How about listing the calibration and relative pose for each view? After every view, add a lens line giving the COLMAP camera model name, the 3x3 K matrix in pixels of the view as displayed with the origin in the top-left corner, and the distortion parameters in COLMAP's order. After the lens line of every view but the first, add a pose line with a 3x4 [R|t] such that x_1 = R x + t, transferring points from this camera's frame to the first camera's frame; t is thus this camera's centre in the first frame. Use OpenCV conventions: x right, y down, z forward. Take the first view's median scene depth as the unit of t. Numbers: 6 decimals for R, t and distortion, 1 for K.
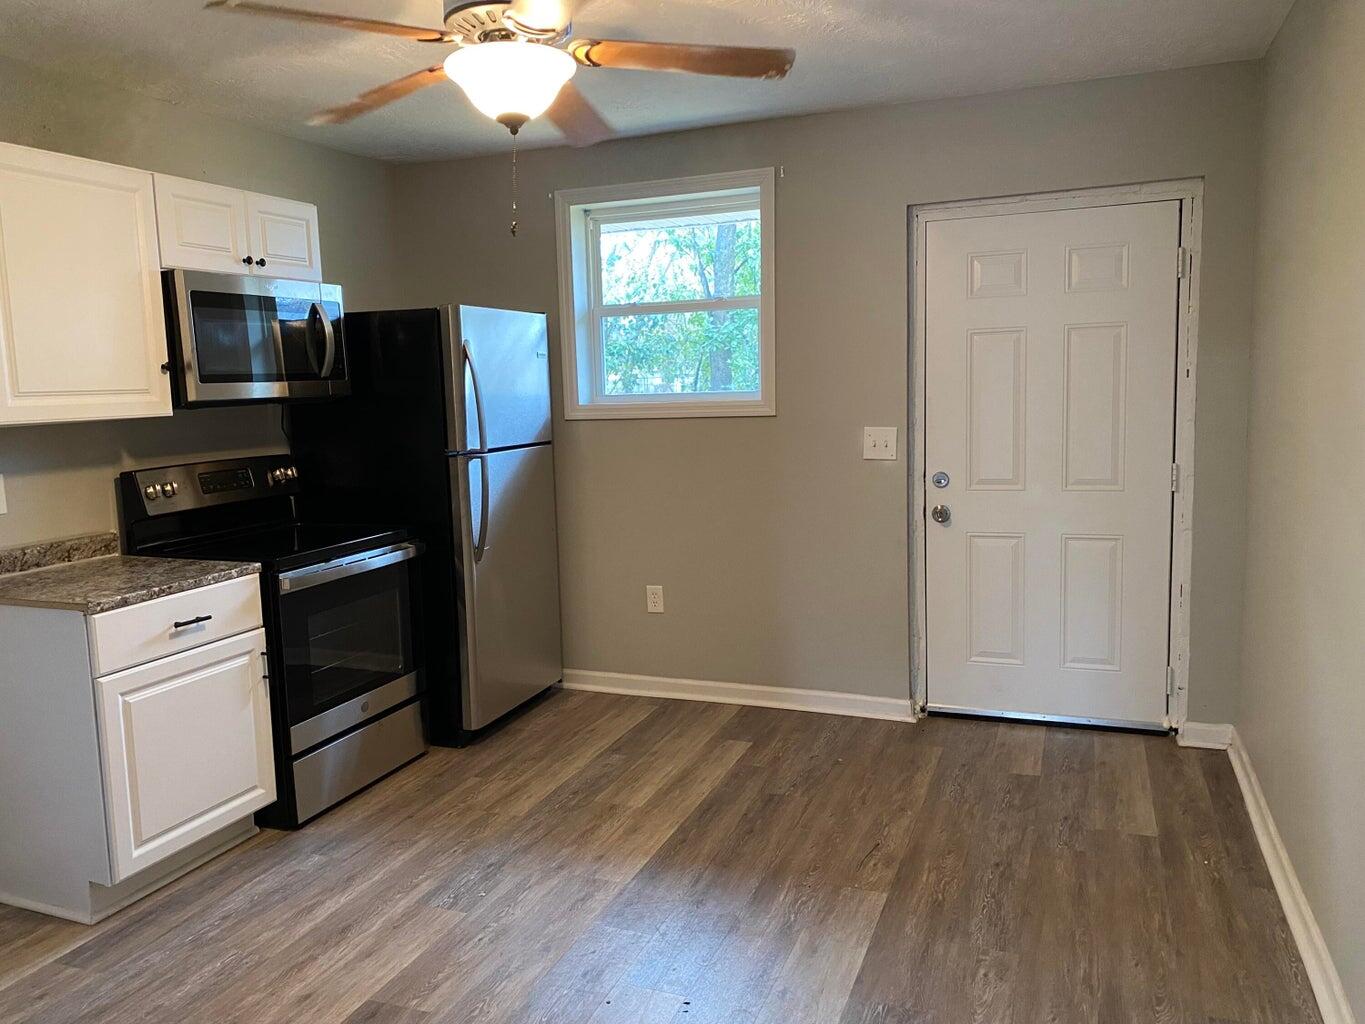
lens RADIAL K [[1021.0, 0, 682.5], [0, 1021.0, 512.0], [0, 0, 1]] dist [0.003543, -0.002877]
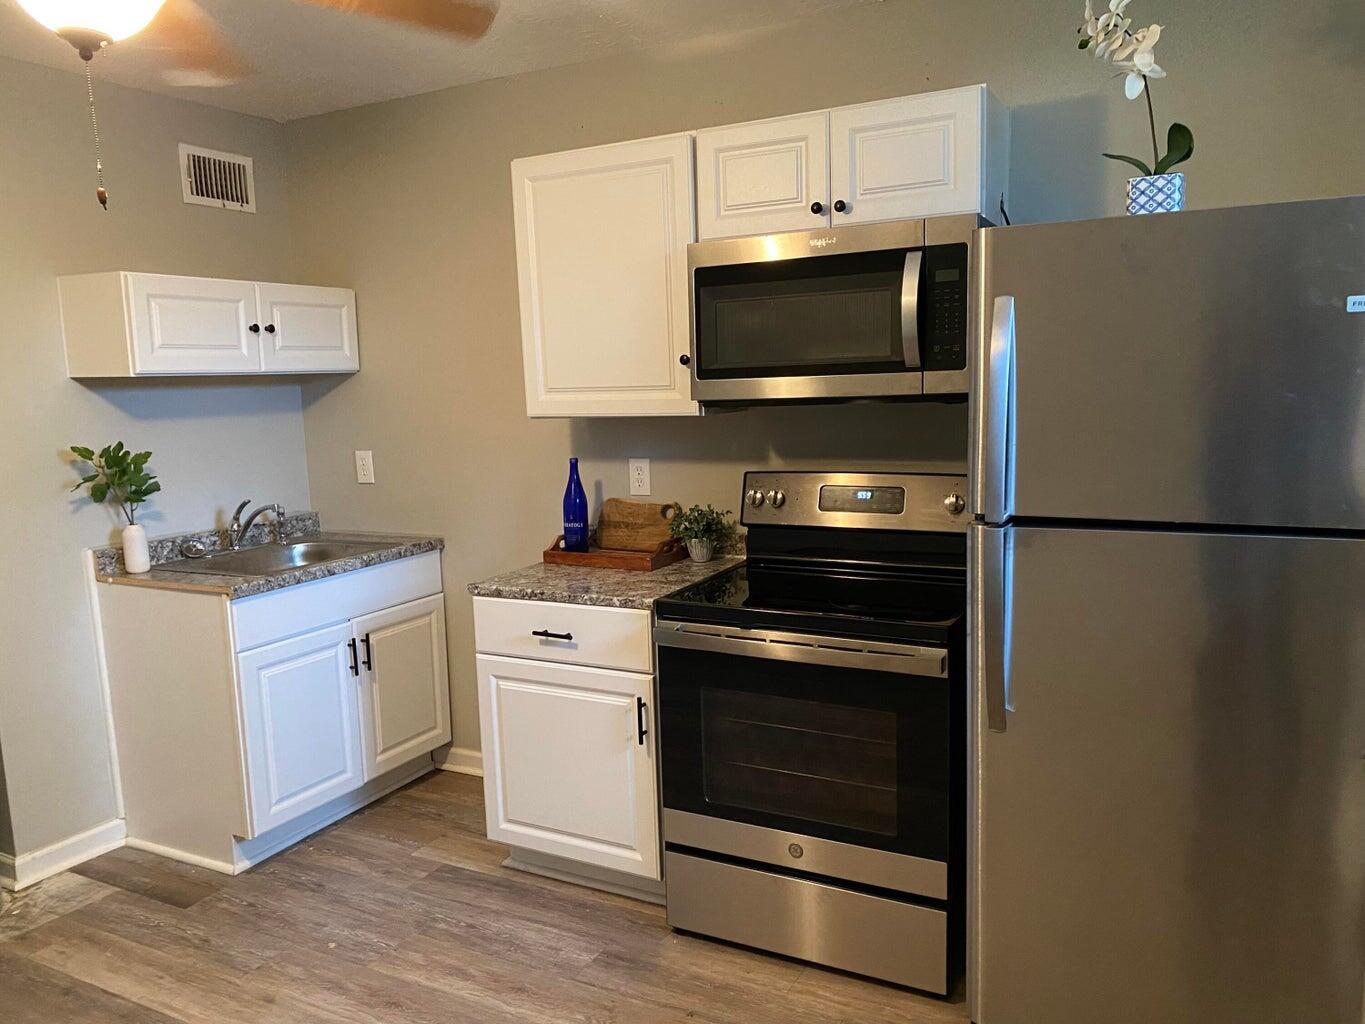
lens RADIAL K [[1021.0, 0, 682.5], [0, 1021.0, 512.0], [0, 0, 1]] dist [0.003543, -0.002877]
pose [[-0.117128, 0.157225, -0.980592, 0.431292], [-0.089968, 0.981649, 0.168141, -0.180633], [0.989033, 0.107916, -0.100833, 1.239431]]
